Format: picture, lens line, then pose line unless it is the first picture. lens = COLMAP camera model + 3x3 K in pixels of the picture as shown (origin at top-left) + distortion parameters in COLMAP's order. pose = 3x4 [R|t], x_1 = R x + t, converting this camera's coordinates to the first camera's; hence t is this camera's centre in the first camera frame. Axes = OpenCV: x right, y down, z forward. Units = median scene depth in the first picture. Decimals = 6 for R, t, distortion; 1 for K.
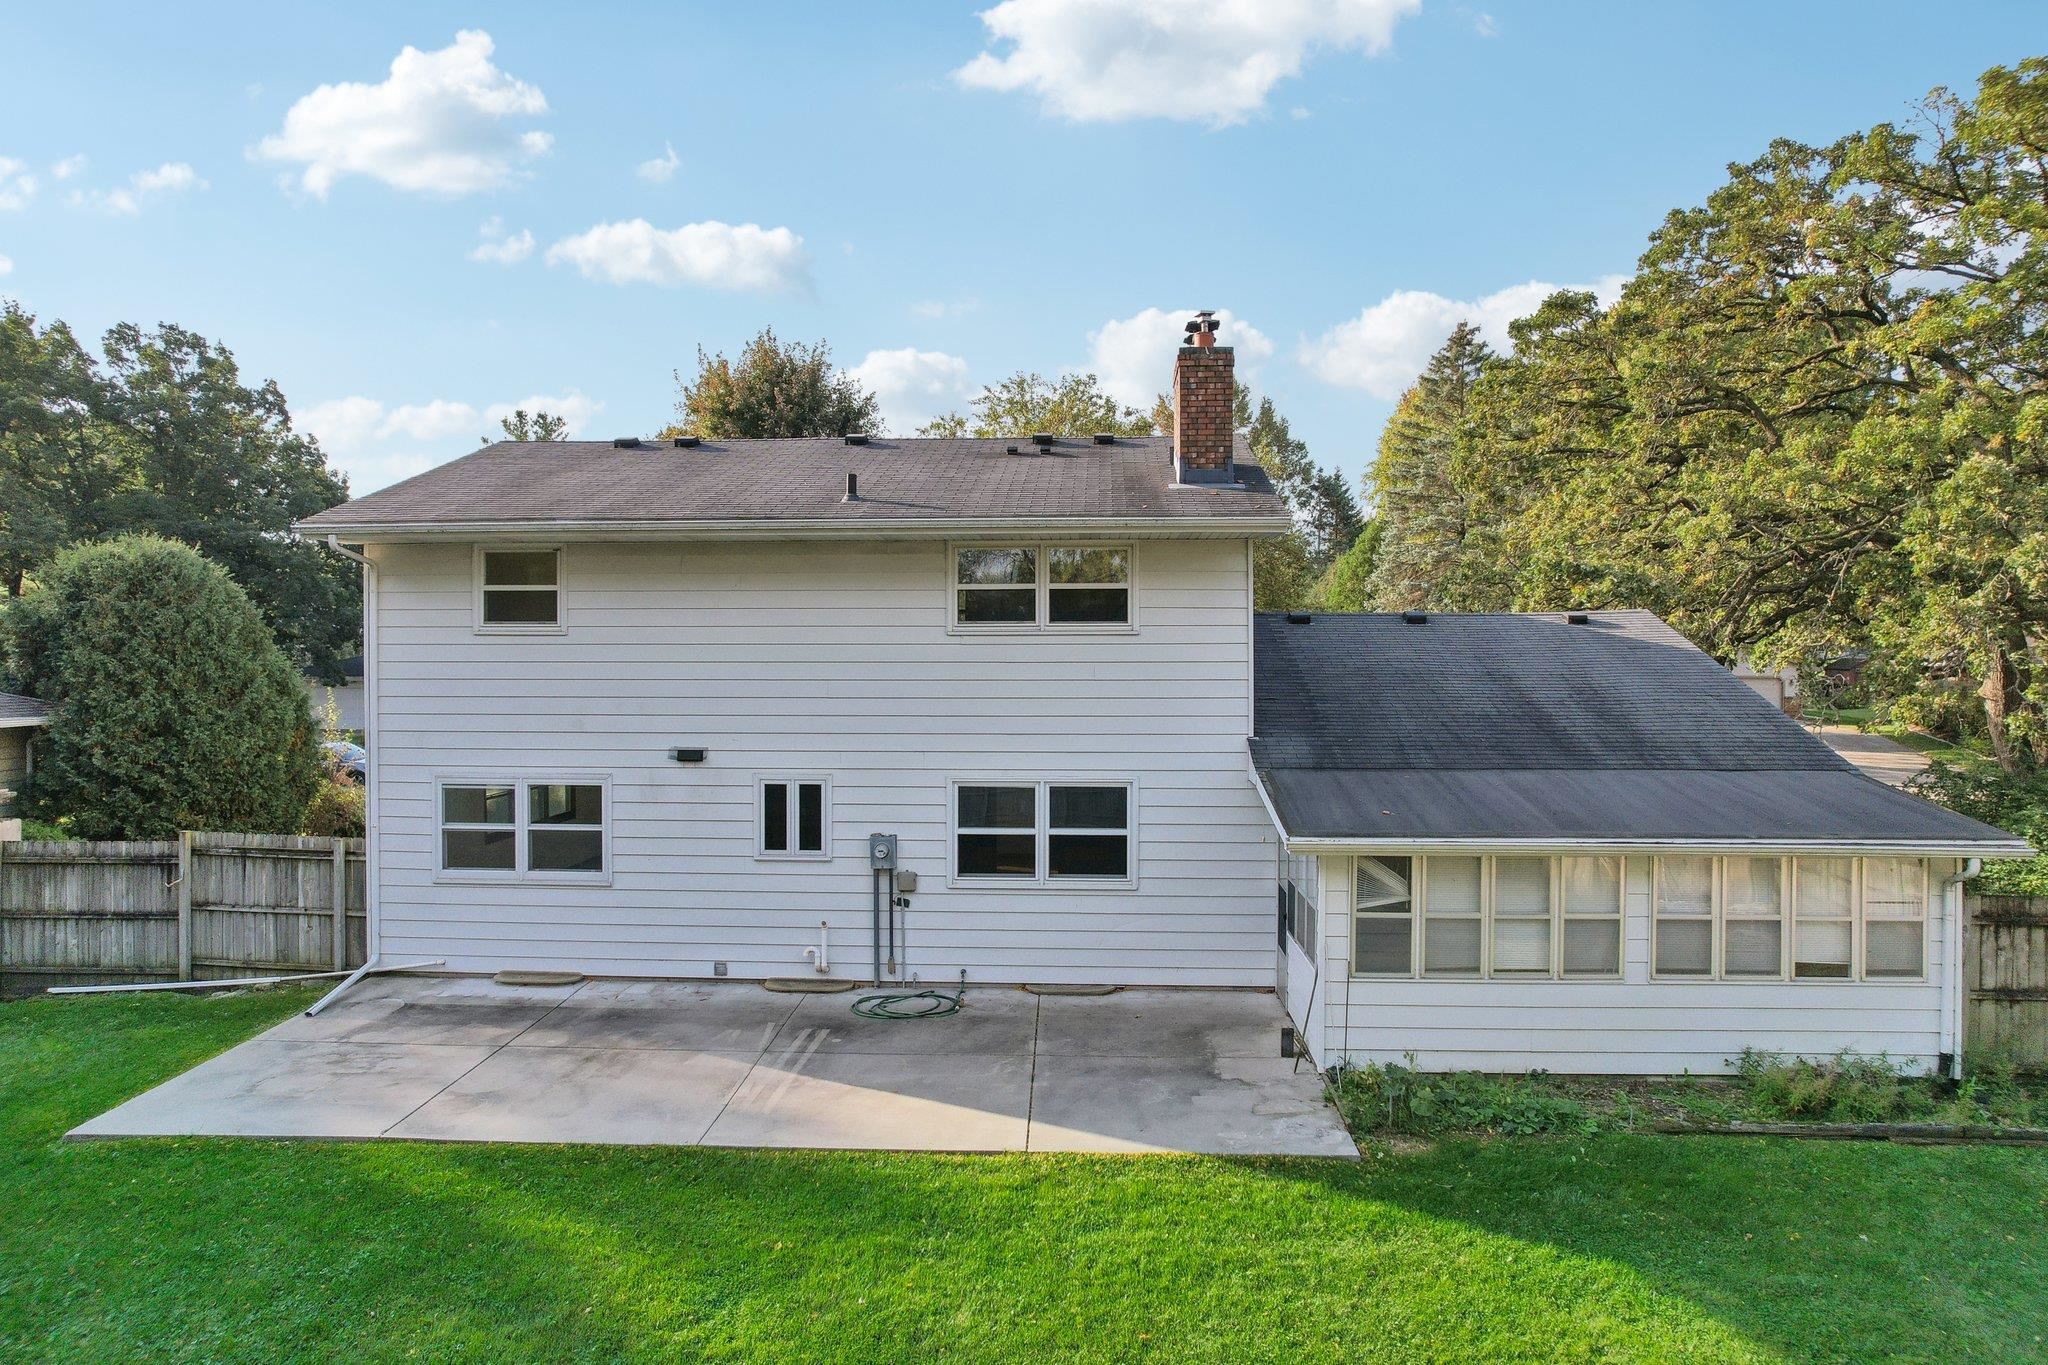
lens RADIAL K [[1359.2, 0, 1028.2], [0, 1359.2, 678.4], [0, 0, 1]] dist [-0.052222, 0.026644]
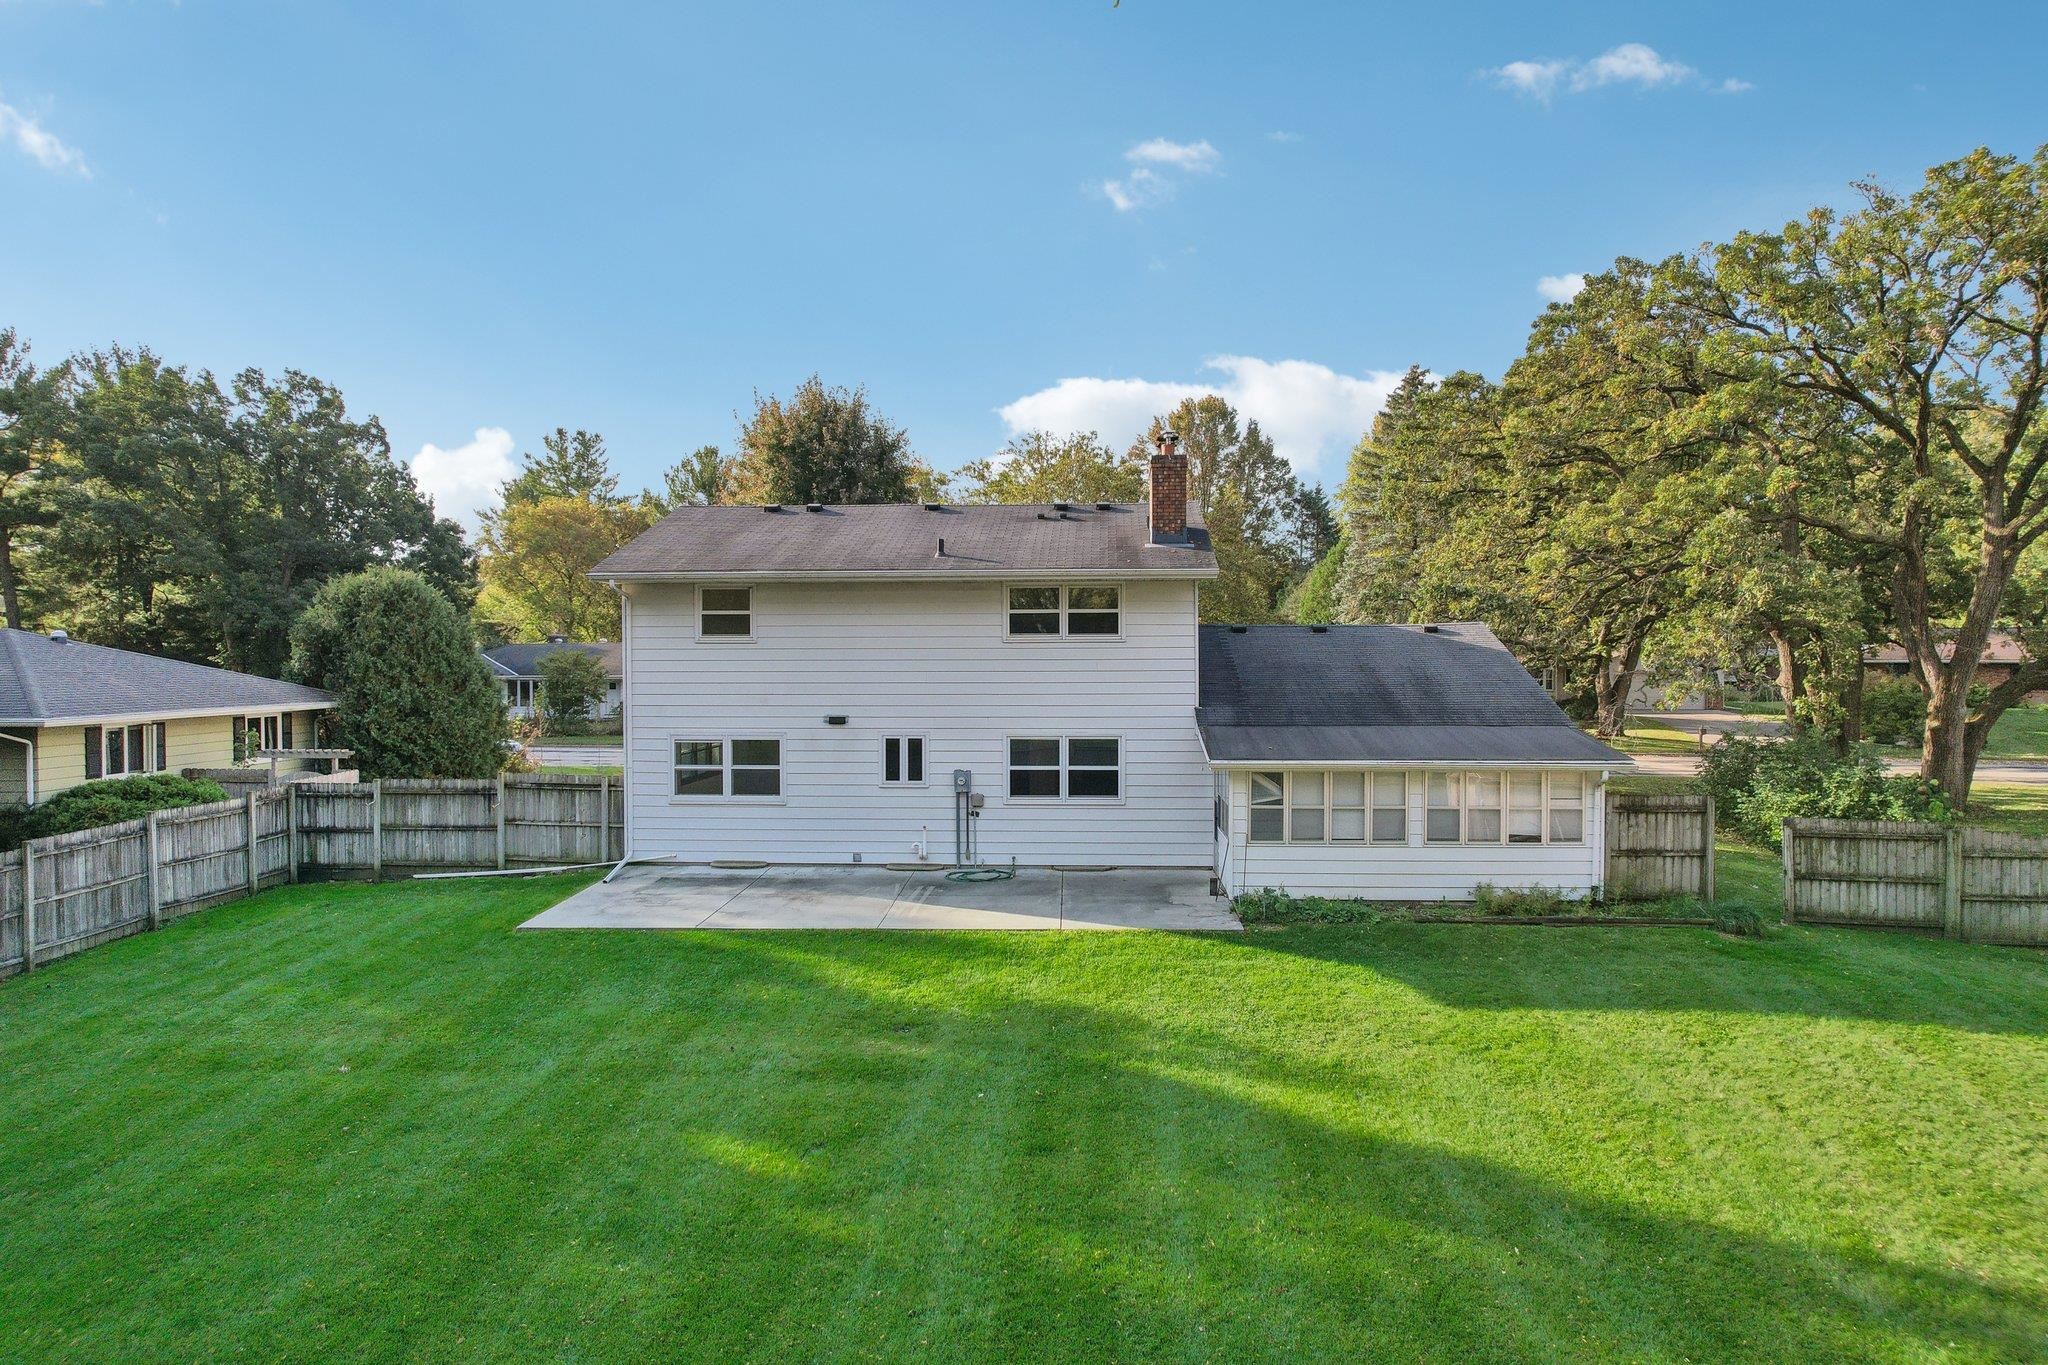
lens RADIAL K [[1359.2, 0, 1025.5], [0, 1359.2, 681.2], [0, 0, 1]] dist [-0.052222, 0.026644]
pose [[0.999991, -0.002836, -0.003201, -0.027598], [0.002844, 0.999993, 0.002484, 0.008554], [0.003194, -0.002493, 0.999992, -0.541181]]
